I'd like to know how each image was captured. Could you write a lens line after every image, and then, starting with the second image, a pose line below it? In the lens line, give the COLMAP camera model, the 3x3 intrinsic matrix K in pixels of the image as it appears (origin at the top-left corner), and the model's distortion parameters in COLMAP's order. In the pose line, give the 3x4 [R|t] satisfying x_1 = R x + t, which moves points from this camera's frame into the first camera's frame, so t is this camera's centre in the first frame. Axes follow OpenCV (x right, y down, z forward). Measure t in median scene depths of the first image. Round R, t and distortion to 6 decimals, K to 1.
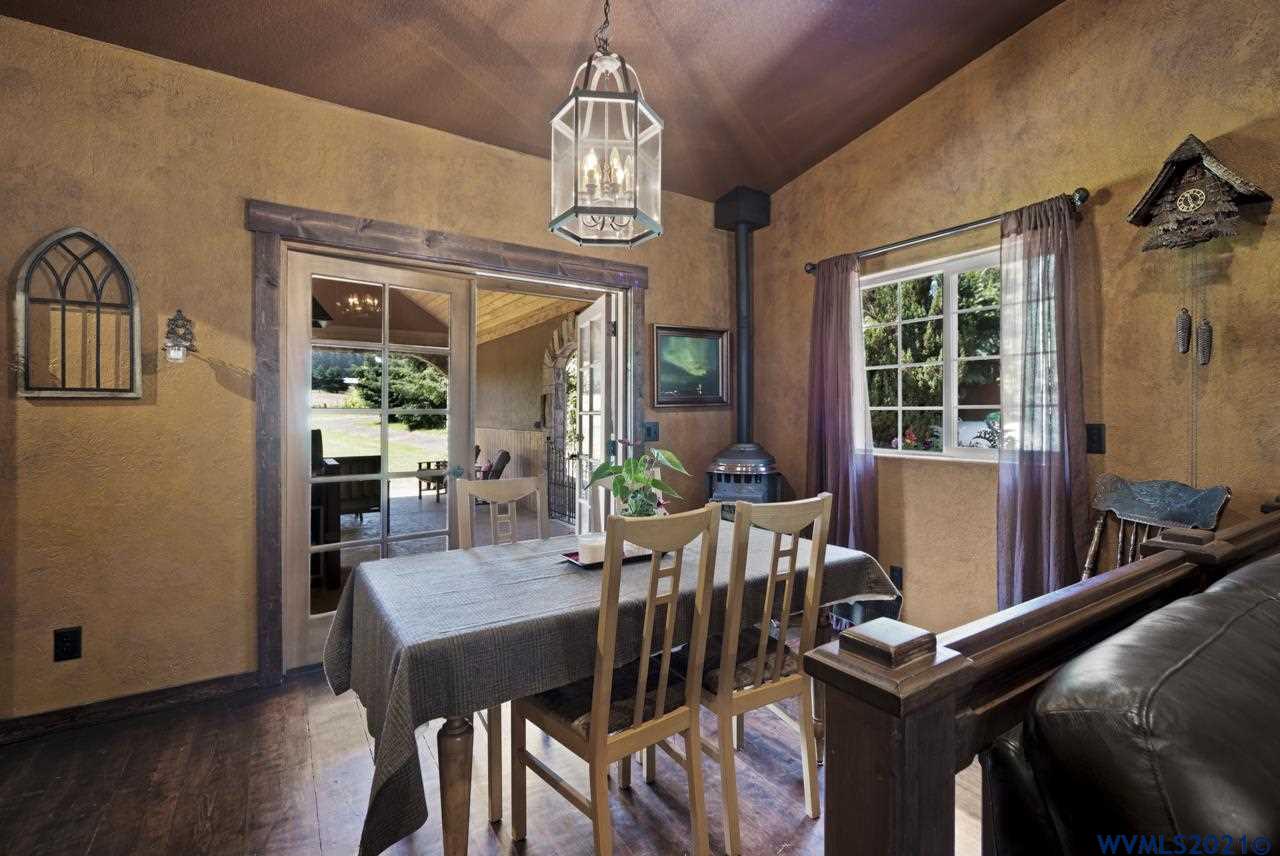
lens RADIAL K [[577.4, 0, 640.0], [0, 577.4, 428.0], [0, 0, 1]] dist [-0.000893, 0.000130]
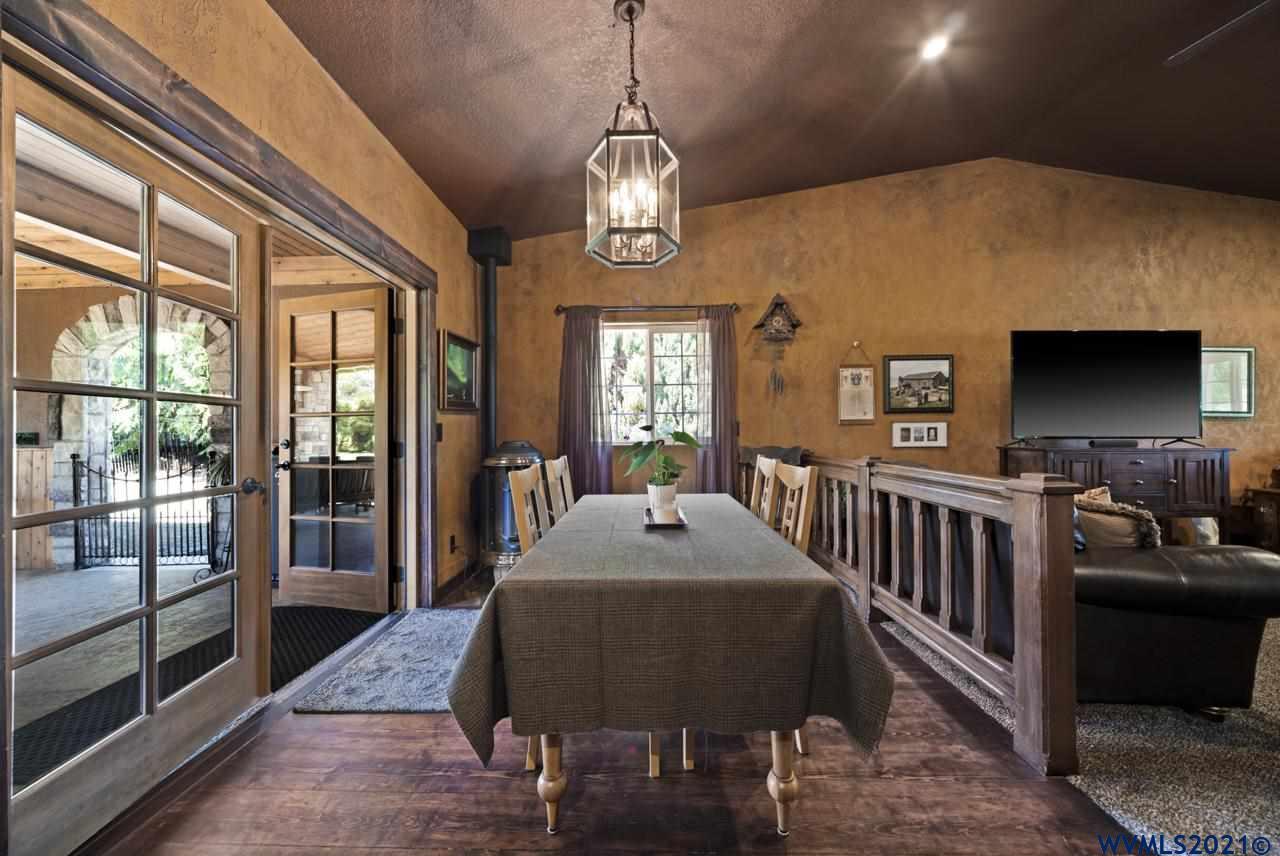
lens RADIAL K [[442.4, 0, 640.0], [0, 442.4, 428.0], [0, 0, 1]] dist [-0.000373, 0.000105]
pose [[0.564565, -0.002776, 0.825384, -0.578271], [0.026308, 0.999547, -0.014634, 0.026054], [-0.824969, 0.029976, 0.564382, 0.349352]]
